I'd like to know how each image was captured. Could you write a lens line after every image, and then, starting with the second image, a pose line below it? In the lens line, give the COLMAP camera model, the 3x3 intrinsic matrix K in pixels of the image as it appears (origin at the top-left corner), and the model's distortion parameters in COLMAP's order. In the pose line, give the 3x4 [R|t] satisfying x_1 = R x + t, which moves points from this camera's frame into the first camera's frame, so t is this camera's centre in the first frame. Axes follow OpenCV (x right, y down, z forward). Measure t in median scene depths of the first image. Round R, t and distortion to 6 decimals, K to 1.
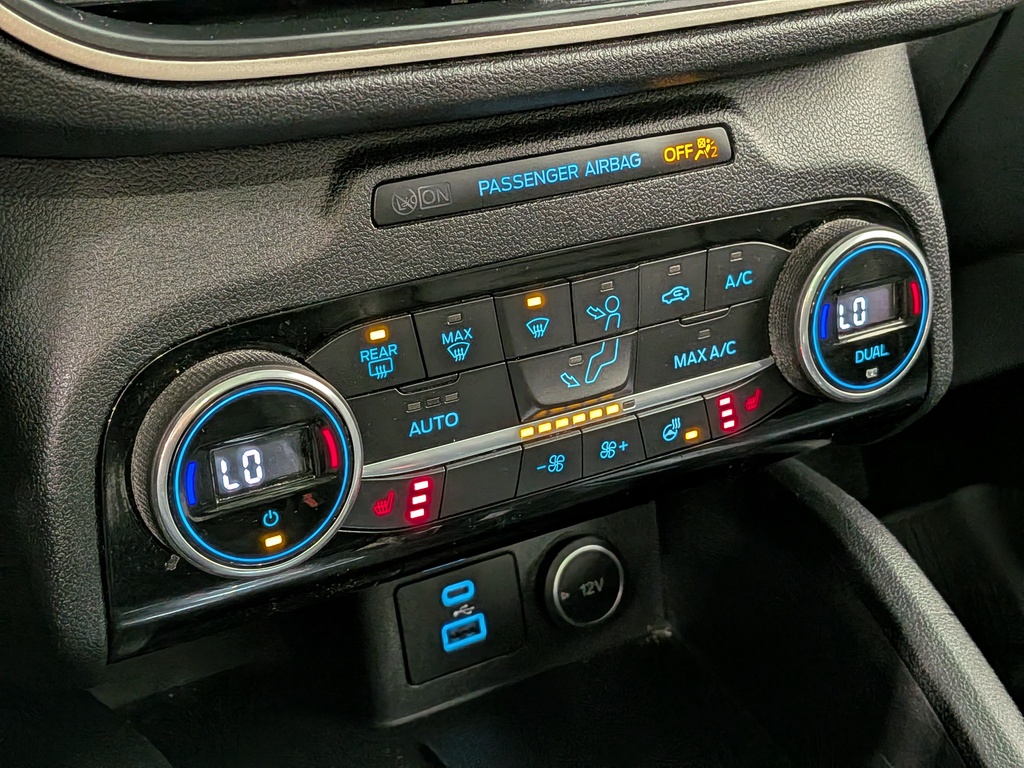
lens RADIAL K [[1499.1, 0, 516.3], [0, 1499.1, 379.6], [0, 0, 1]] dist [0.127916, 0.000000]
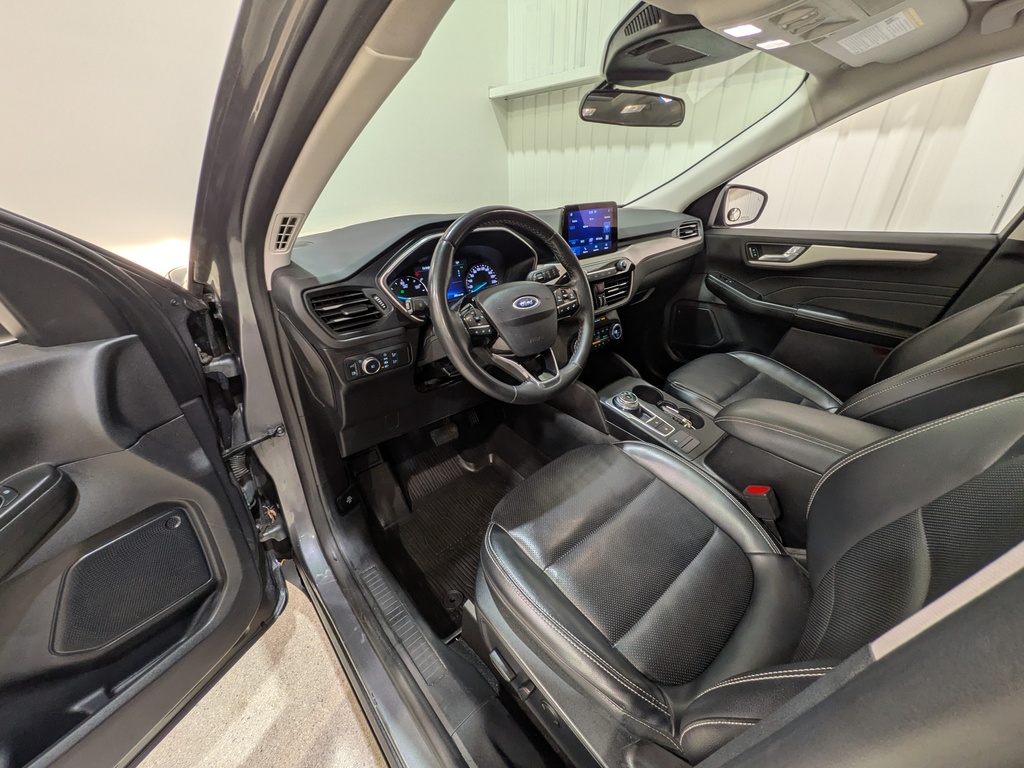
lens RADIAL K [[408.3, 0, 520.4], [0, 408.3, 379.0], [0, 0, 1]] dist [0.009955, -0.000392]
pose [[0.976299, -0.130529, 0.172633, -1.140231], [0.133600, 0.991016, -0.006240, 0.251172], [-0.170268, 0.029156, 0.984966, -2.058376]]
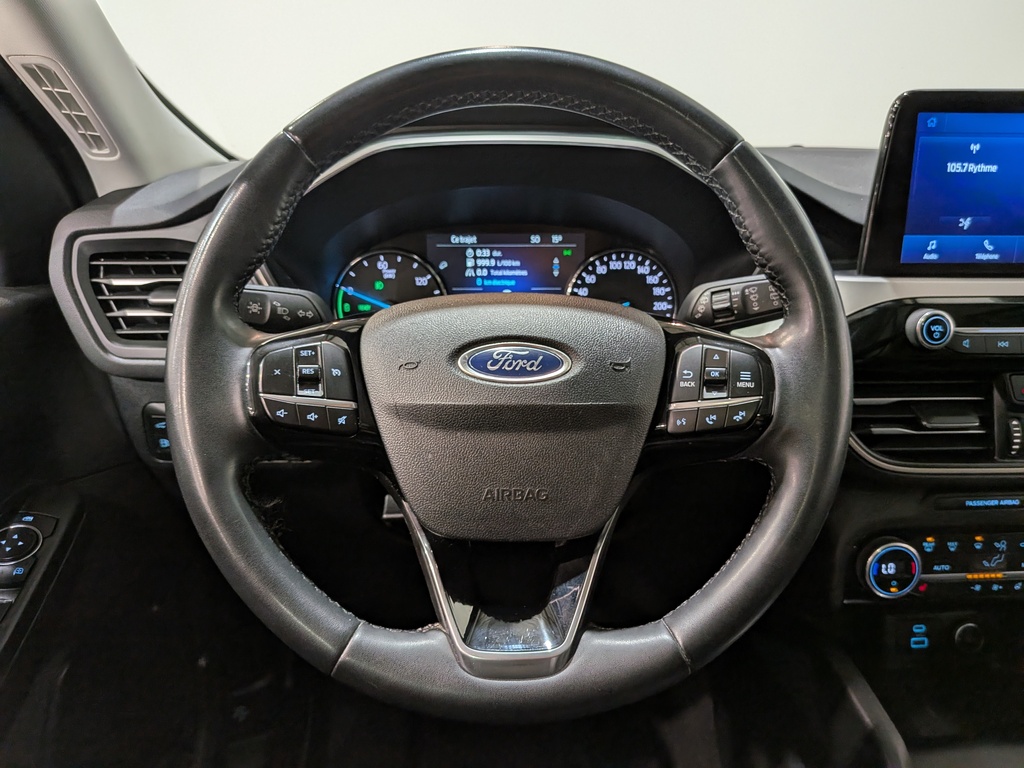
lens RADIAL K [[750.5, 0, 522.2], [0, 750.5, 389.5], [0, 0, 1]] dist [0.055634, -0.100054]
pose [[0.886555, 0.122769, -0.446035, -0.175724], [-0.194625, 0.973650, -0.118852, 0.023475], [0.419691, 0.192178, 0.887089, -0.985609]]
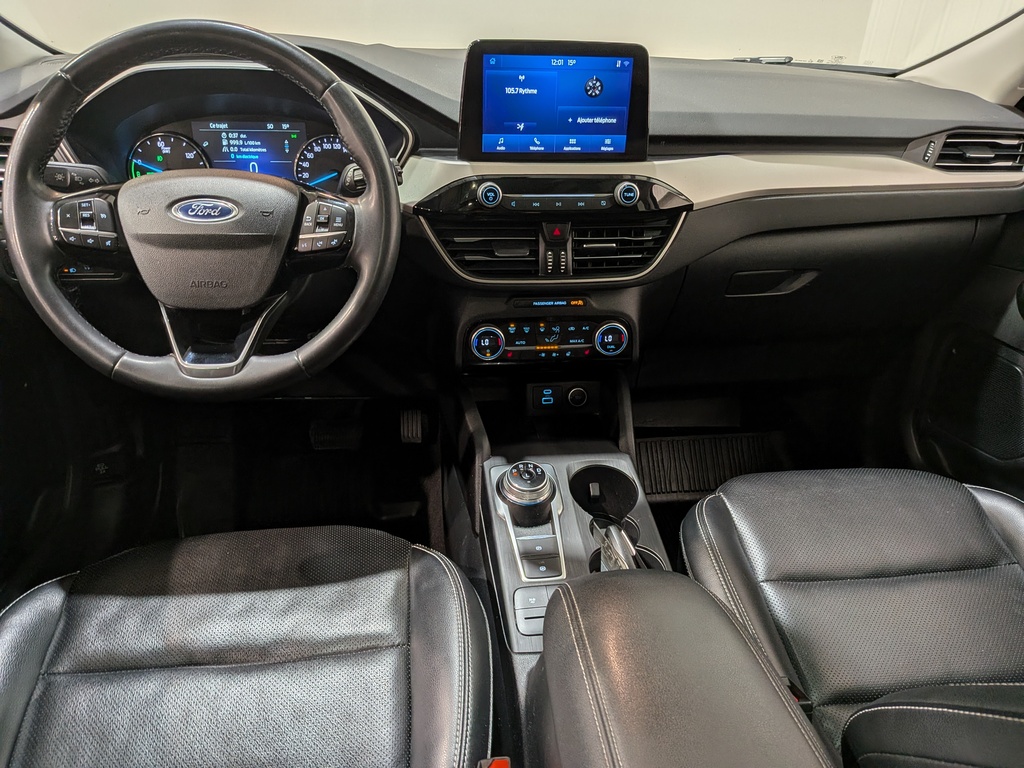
lens RADIAL K [[750.5, 0, 511.4], [0, 750.5, 403.5], [0, 0, 1]] dist [0.055634, -0.100054]
pose [[0.927929, 0.191502, -0.319805, 0.838998], [-0.183172, 0.981471, 0.056231, 0.098246], [0.324648, 0.006401, 0.945813, -1.669193]]
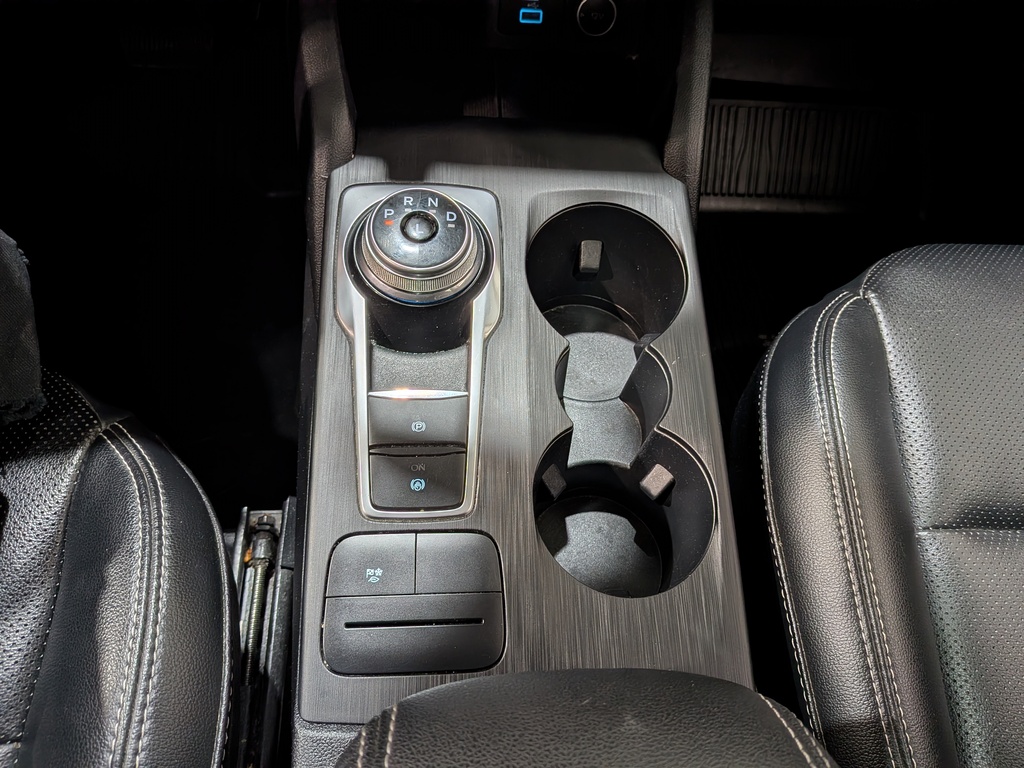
lens RADIAL K [[750.5, 0, 517.6], [0, 750.5, 387.9], [0, 0, 1]] dist [0.055634, -0.100054]
pose [[0.889156, 0.413374, -0.196275, 0.530614], [-0.273103, 0.823522, 0.497218, 0.106886], [0.367174, -0.388501, 0.845133, -0.147266]]
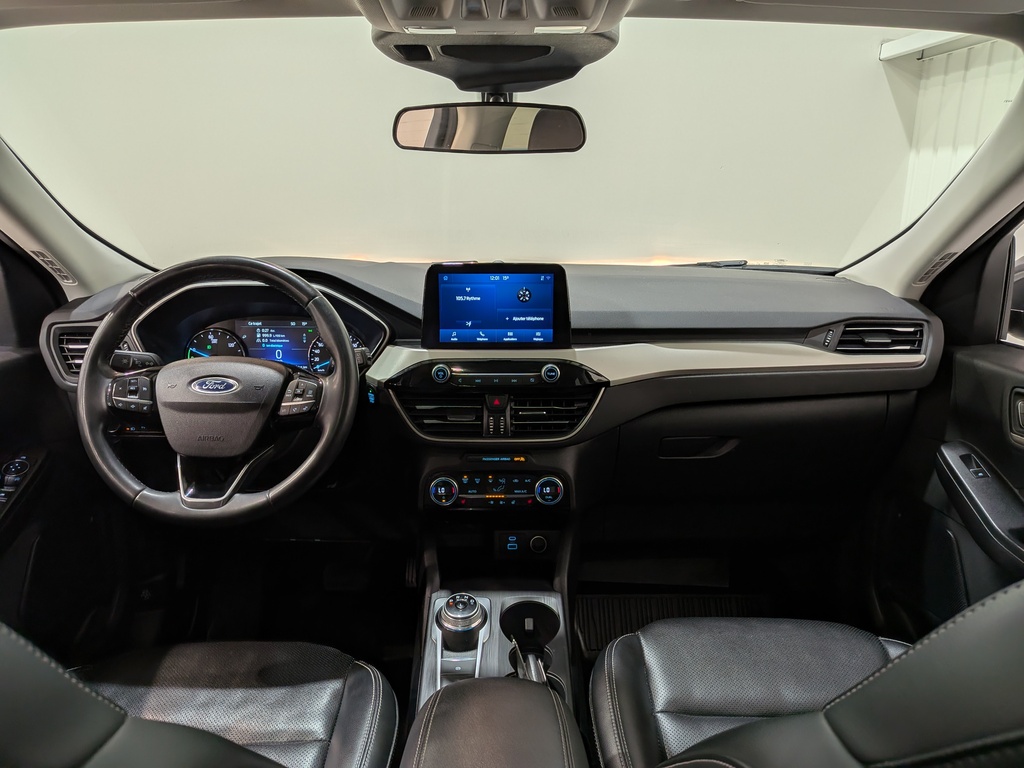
lens RADIAL K [[750.5, 0, 515.1], [0, 750.5, 377.8], [0, 0, 1]] dist [0.055634, -0.100054]
pose [[0.872536, 0.105167, -0.477096, 1.633379], [-0.209811, 0.962578, -0.171530, 0.072631], [0.441203, 0.249766, 0.861949, -1.945576]]
